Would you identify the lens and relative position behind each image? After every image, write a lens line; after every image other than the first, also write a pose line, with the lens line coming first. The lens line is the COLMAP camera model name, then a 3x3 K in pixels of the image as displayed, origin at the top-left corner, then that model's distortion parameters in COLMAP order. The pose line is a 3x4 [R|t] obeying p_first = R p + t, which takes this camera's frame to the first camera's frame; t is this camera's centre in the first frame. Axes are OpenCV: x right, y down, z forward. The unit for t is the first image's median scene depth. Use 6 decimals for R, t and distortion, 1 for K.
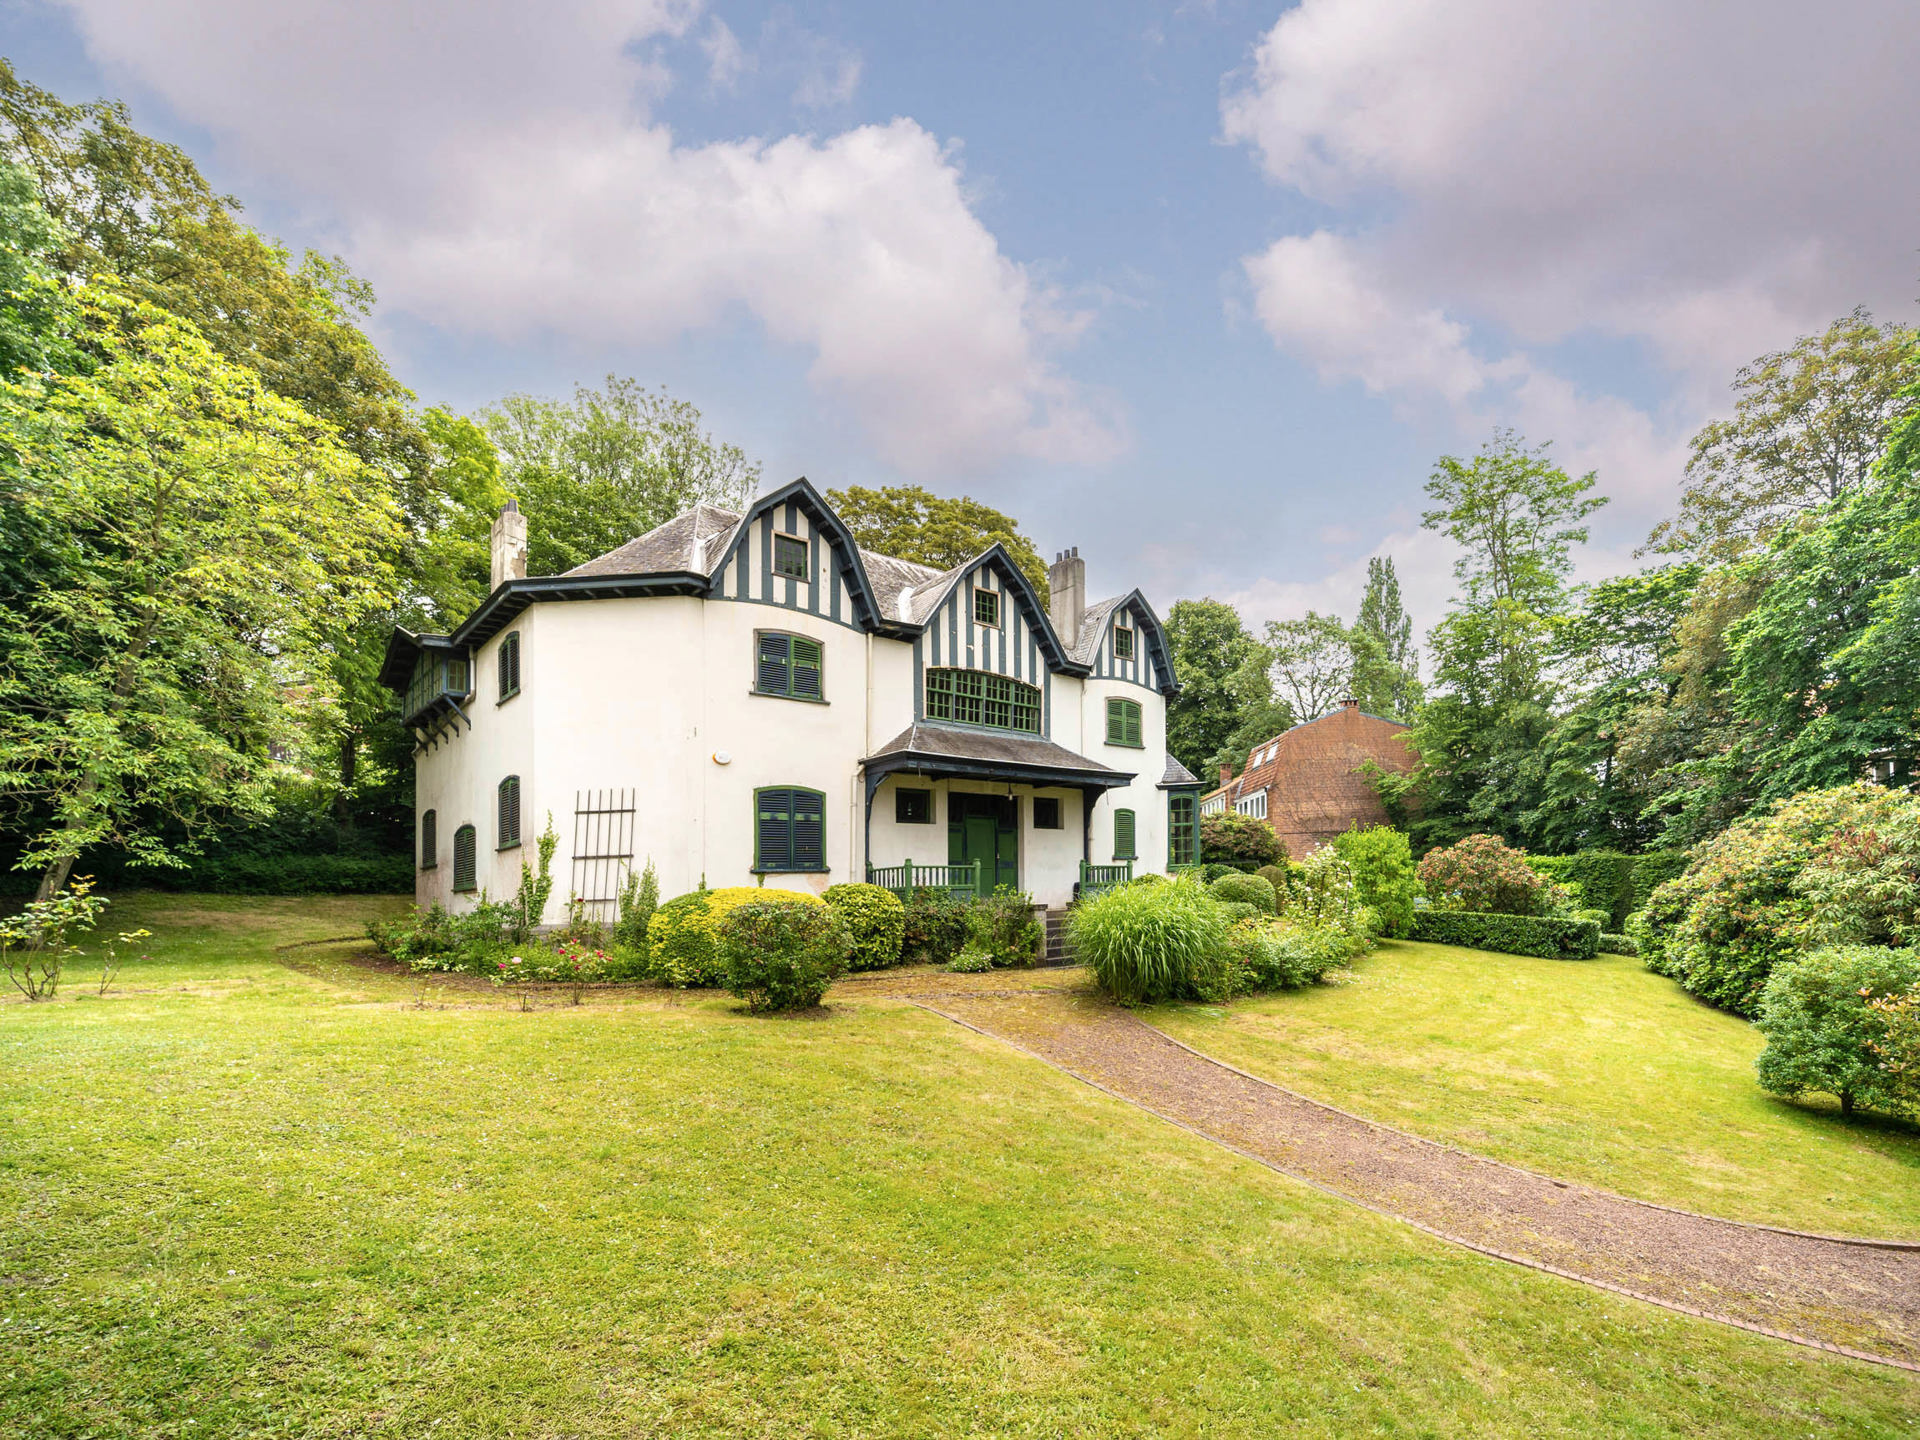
lens RADIAL K [[1543.4, 0, 959.8], [0, 1543.4, 722.5], [0, 0, 1]] dist [0.004938, -0.000104]
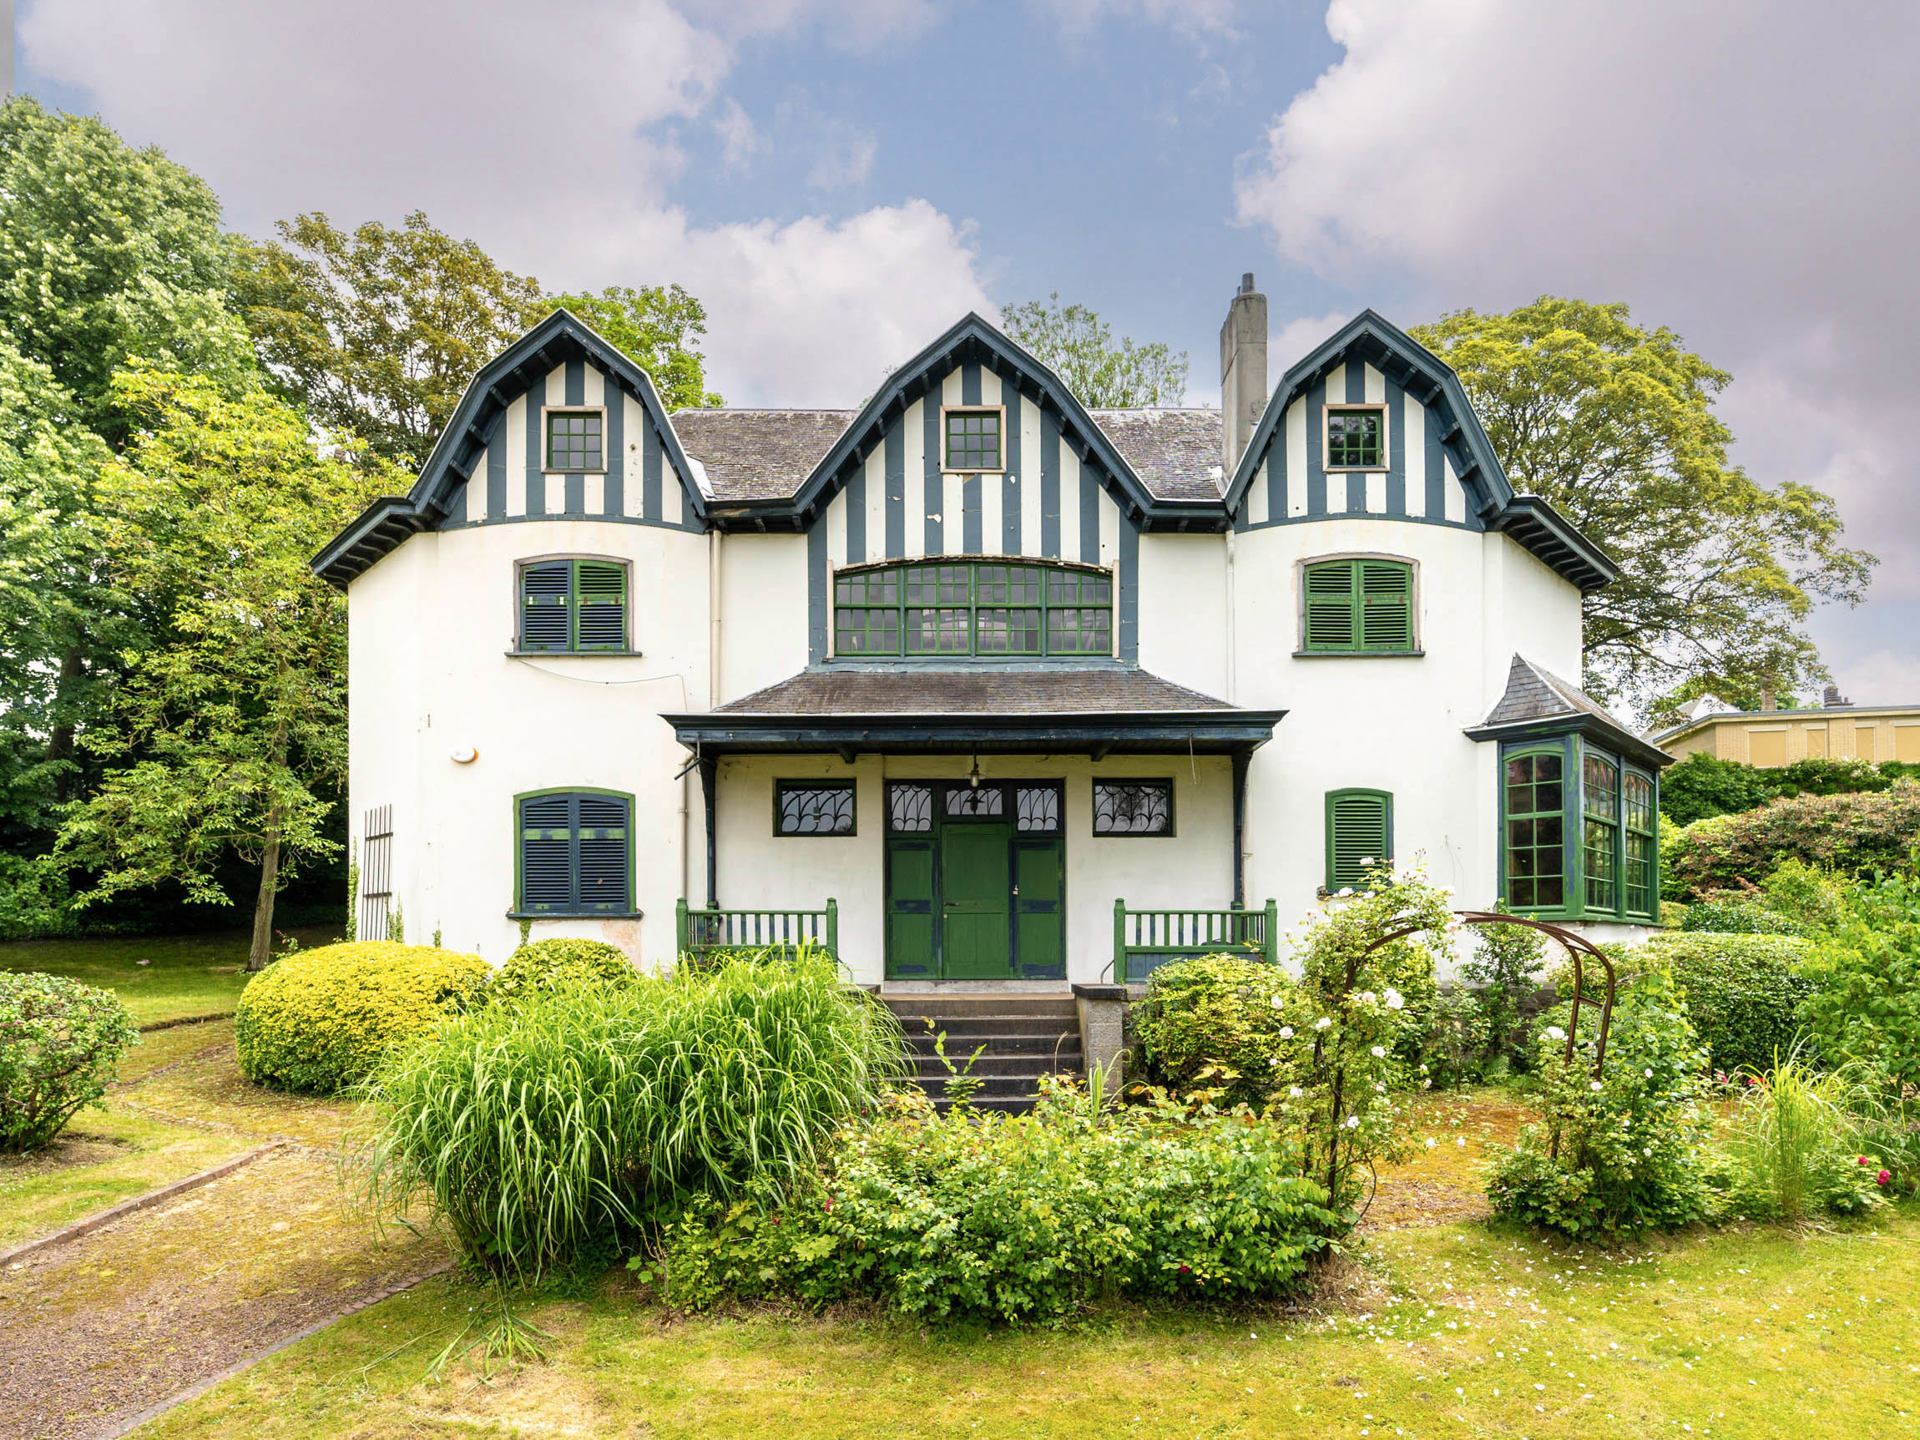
lens RADIAL K [[1543.4, 0, 962.6], [0, 1543.4, 815.7], [0, 0, 1]] dist [0.004938, -0.000104]
pose [[0.539638, -0.054758, -0.840115, 0.456568], [0.076248, 0.996960, -0.016004, 0.065620], [0.838437, -0.055421, 0.542173, 0.671082]]
